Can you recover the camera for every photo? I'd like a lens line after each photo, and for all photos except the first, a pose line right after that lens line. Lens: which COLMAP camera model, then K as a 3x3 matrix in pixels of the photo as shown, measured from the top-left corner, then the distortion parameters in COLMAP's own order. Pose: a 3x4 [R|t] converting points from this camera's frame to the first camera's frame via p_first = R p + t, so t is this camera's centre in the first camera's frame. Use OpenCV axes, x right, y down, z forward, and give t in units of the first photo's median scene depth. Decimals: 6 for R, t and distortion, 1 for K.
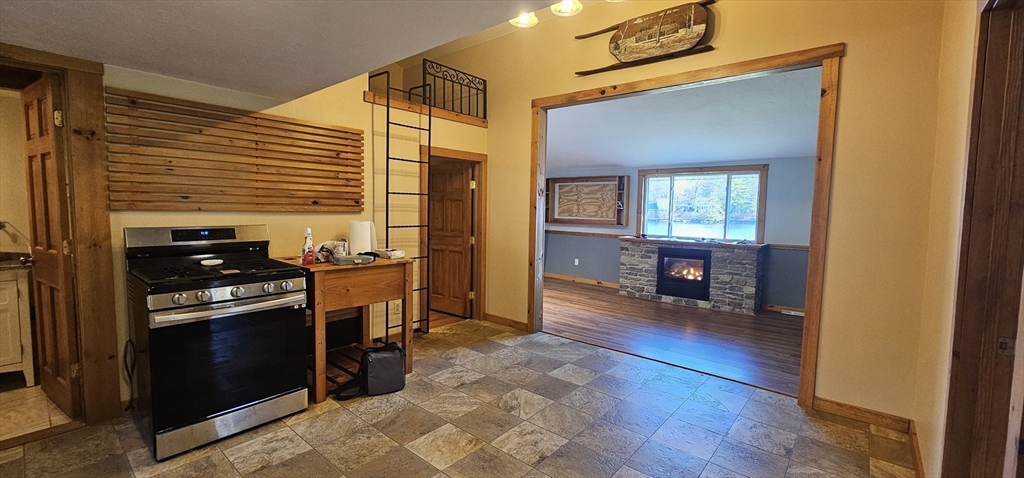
lens RADIAL K [[419.1, 0, 517.0], [0, 419.1, 234.2], [0, 0, 1]] dist [-0.001767, 0.000126]
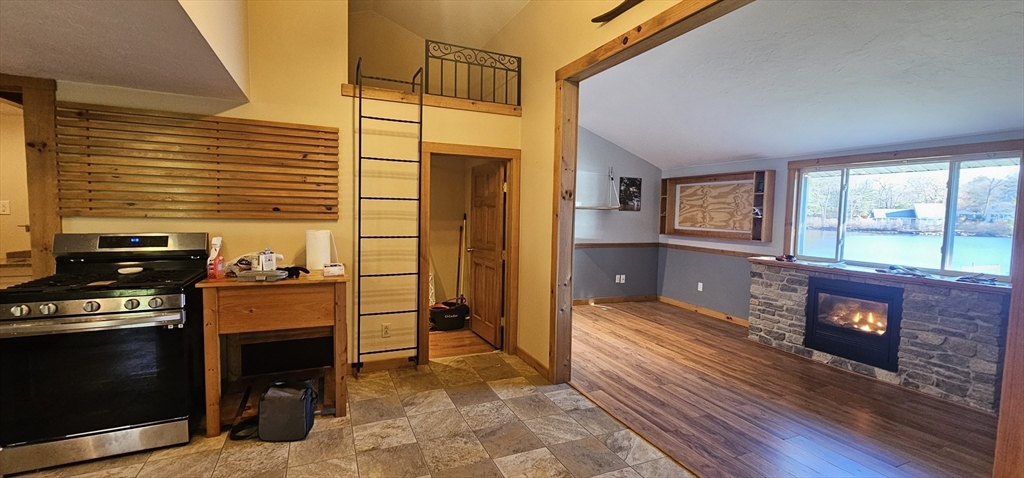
lens RADIAL K [[419.1, 0, 513.5], [0, 419.1, 235.1], [0, 0, 1]] dist [-0.001767, 0.000126]
pose [[0.902183, 0.026485, -0.430539, 0.325218], [-0.031888, 0.999477, -0.005337, -0.025229], [0.430172, 0.018544, 0.902556, 0.328982]]
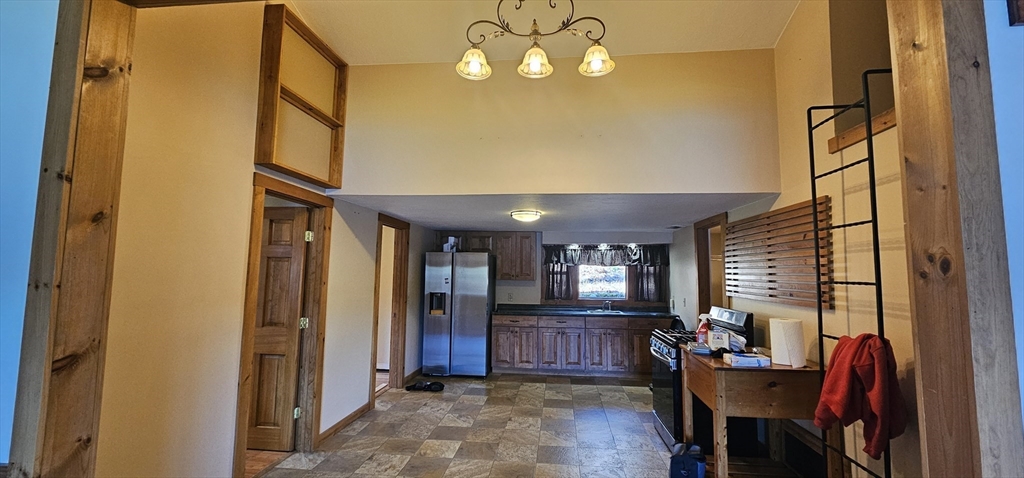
lens RADIAL K [[419.1, 0, 512.2], [0, 419.1, 239.4], [0, 0, 1]] dist [-0.001767, 0.000126]
pose [[-0.828033, -0.081254, -0.554760, 0.511928], [-0.080003, 0.996441, -0.026533, -0.140583], [0.554942, 0.022413, -0.831587, 1.653636]]
